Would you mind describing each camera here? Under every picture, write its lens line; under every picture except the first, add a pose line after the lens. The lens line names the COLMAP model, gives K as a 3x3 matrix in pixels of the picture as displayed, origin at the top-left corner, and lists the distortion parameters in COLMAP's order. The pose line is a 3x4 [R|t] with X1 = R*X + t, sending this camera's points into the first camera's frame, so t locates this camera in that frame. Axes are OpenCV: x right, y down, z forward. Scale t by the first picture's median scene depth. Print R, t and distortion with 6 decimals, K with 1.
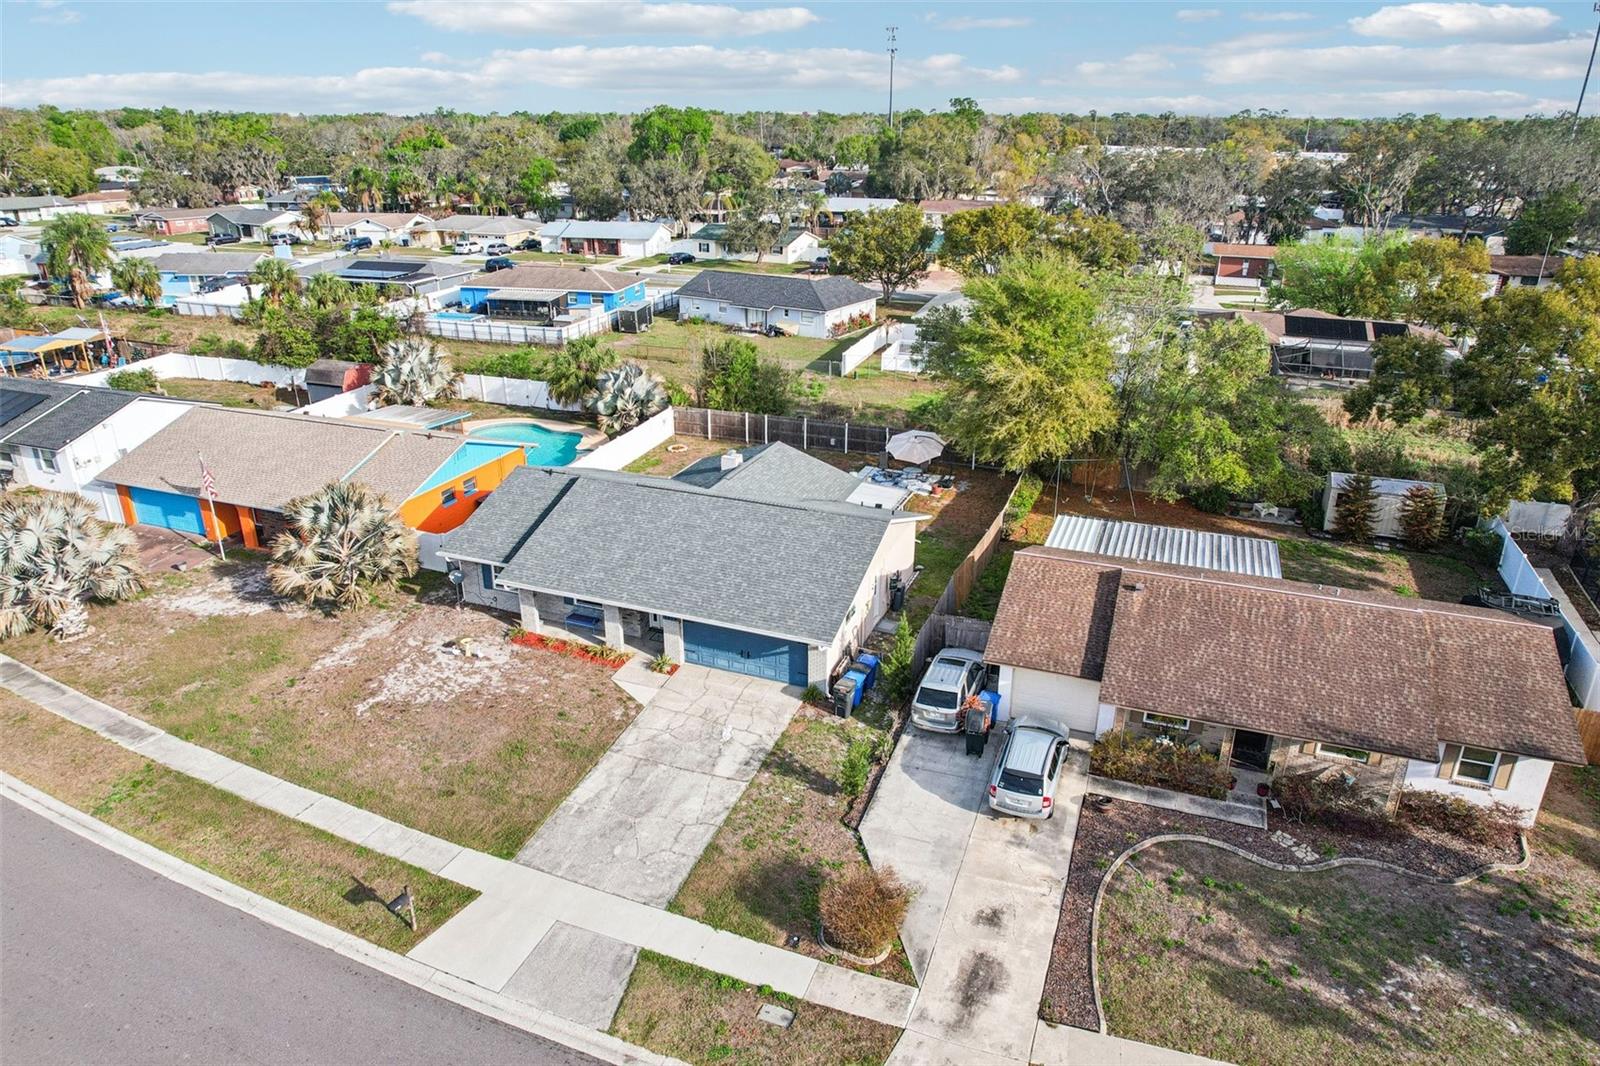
lens RADIAL K [[1038.1, 0, 799.0], [0, 1038.1, 530.2], [0, 0, 1]] dist [-0.075966, 0.063751]
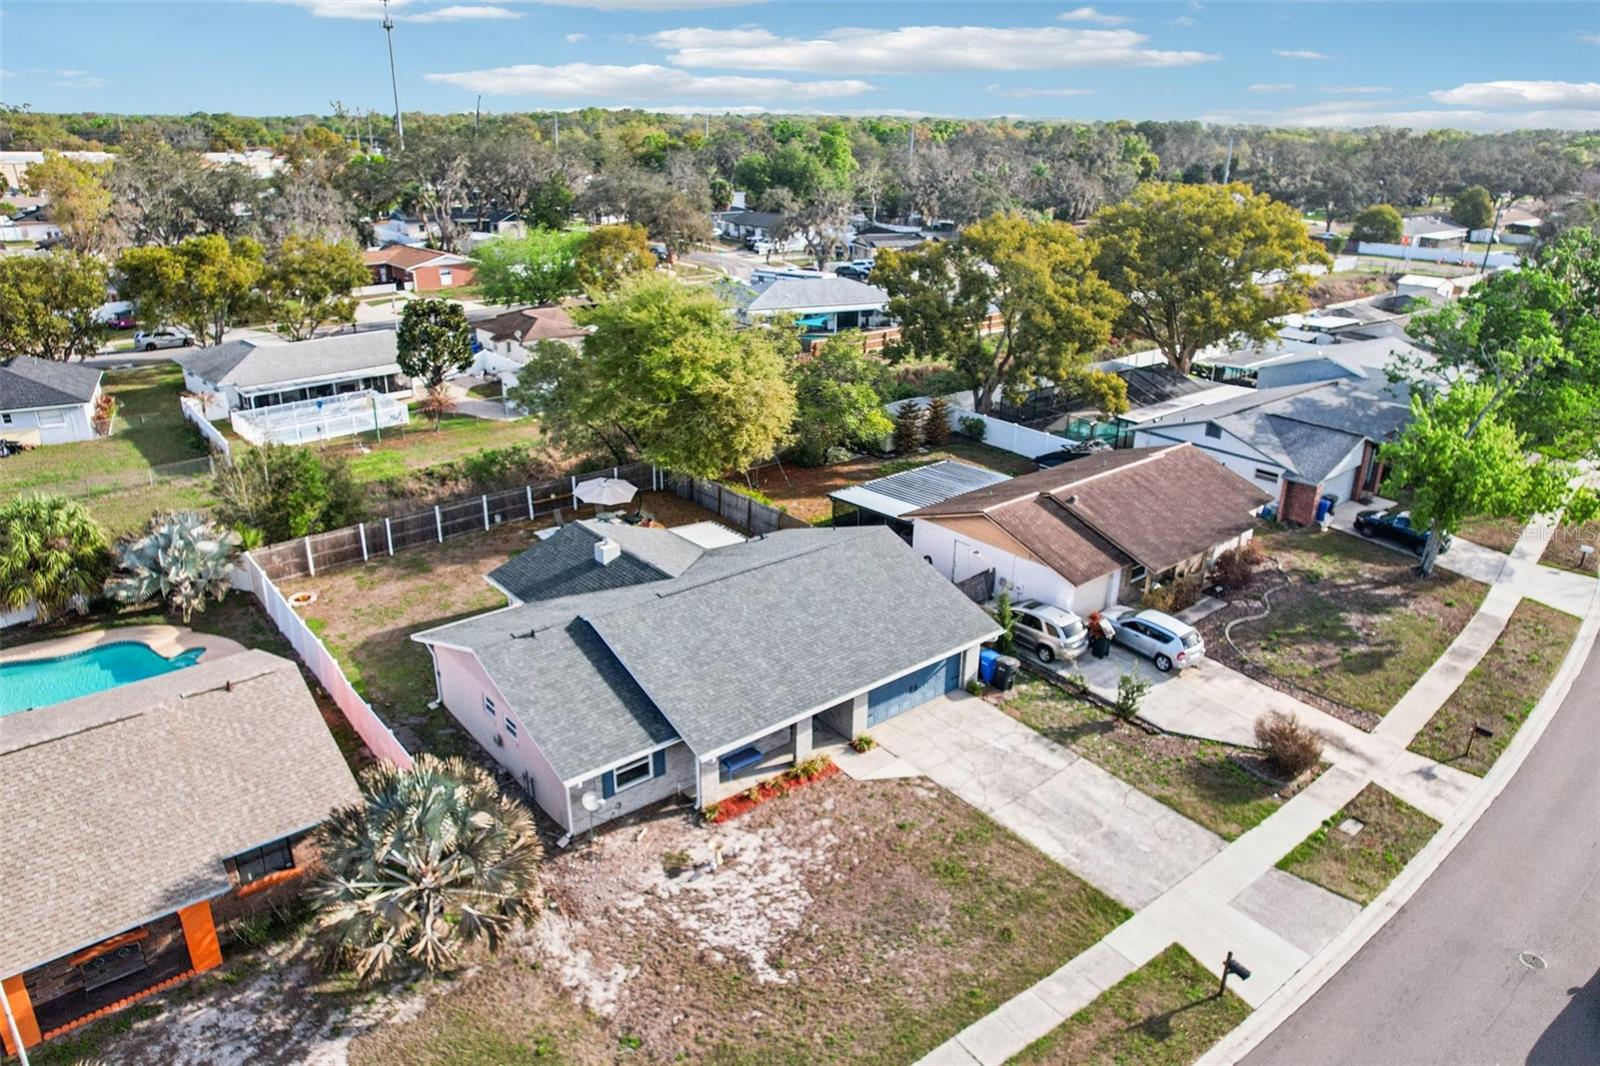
lens RADIAL K [[1040.7, 0, 794.8], [0, 1040.7, 565.4], [0, 0, 1]] dist [-0.072829, 0.052526]
pose [[0.484363, -0.343192, 0.804743, -0.769749], [0.316604, 0.926261, 0.204455, -0.204269], [-0.815570, 0.155754, 0.557303, 0.451820]]
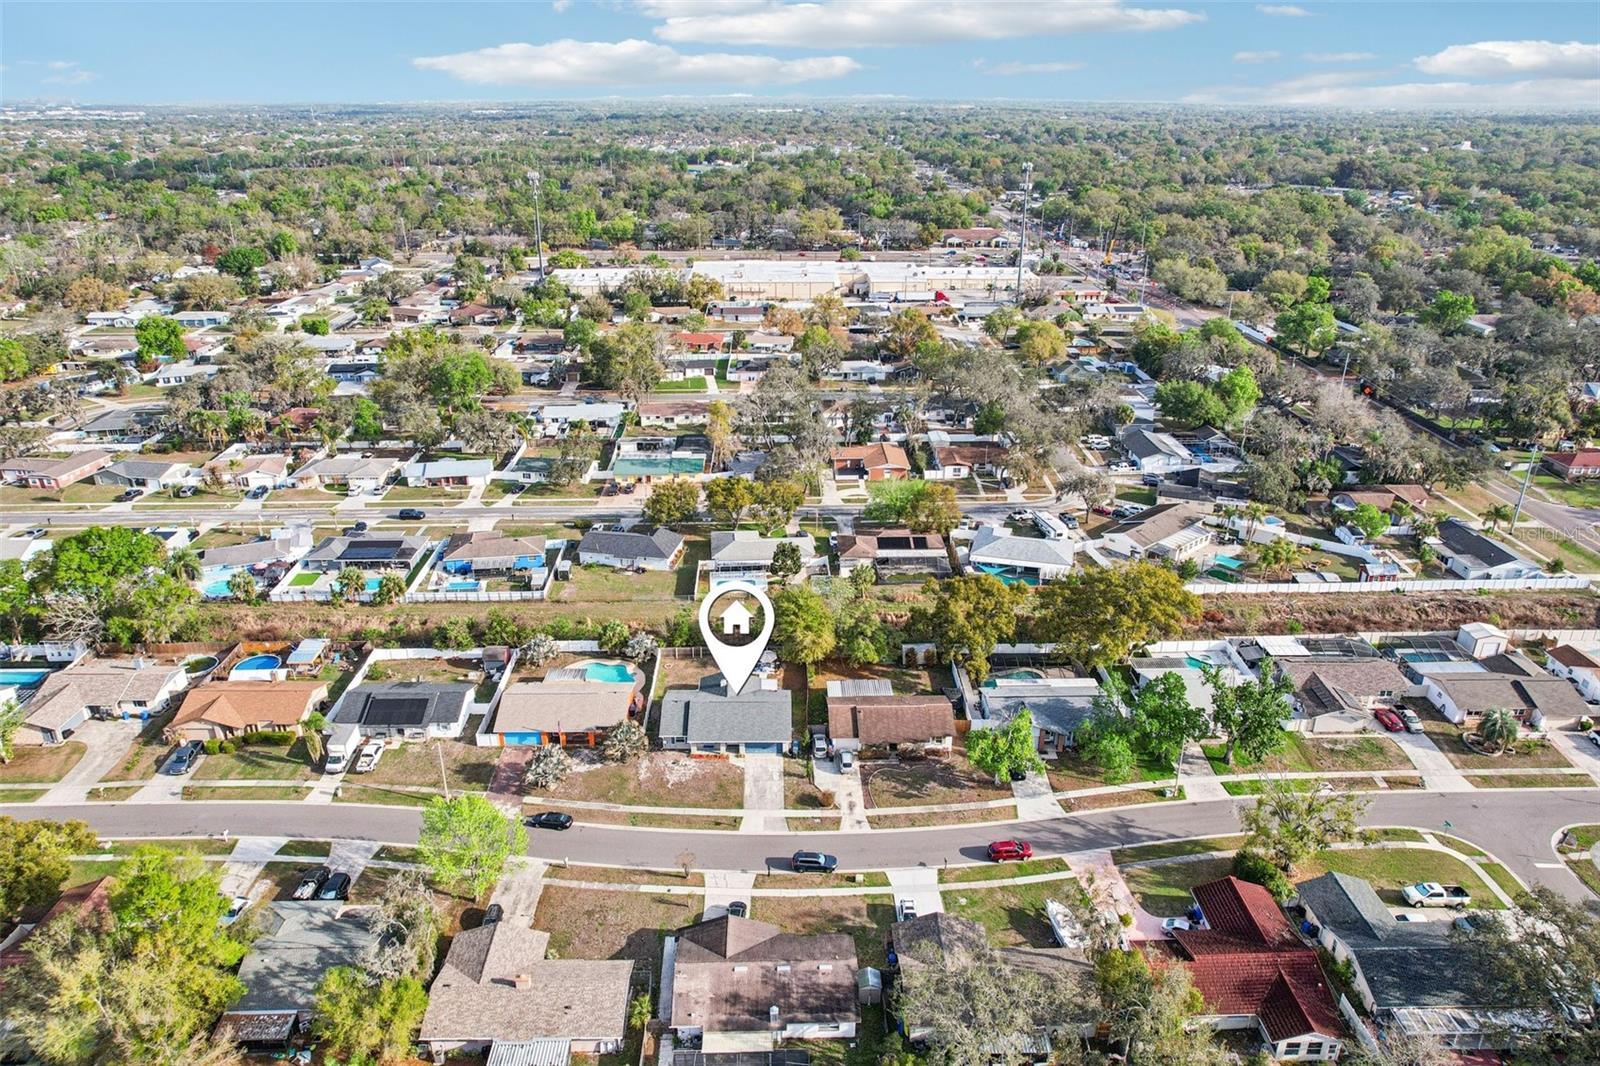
lens RADIAL K [[1040.7, 0, 794.8], [0, 1040.7, 565.4], [0, 0, 1]] dist [-0.072829, 0.052526]
pose [[0.926003, -0.156157, 0.343706, -0.973087], [0.142610, 0.987674, 0.064519, -0.646310], [-0.349545, -0.010729, 0.936858, -2.161122]]
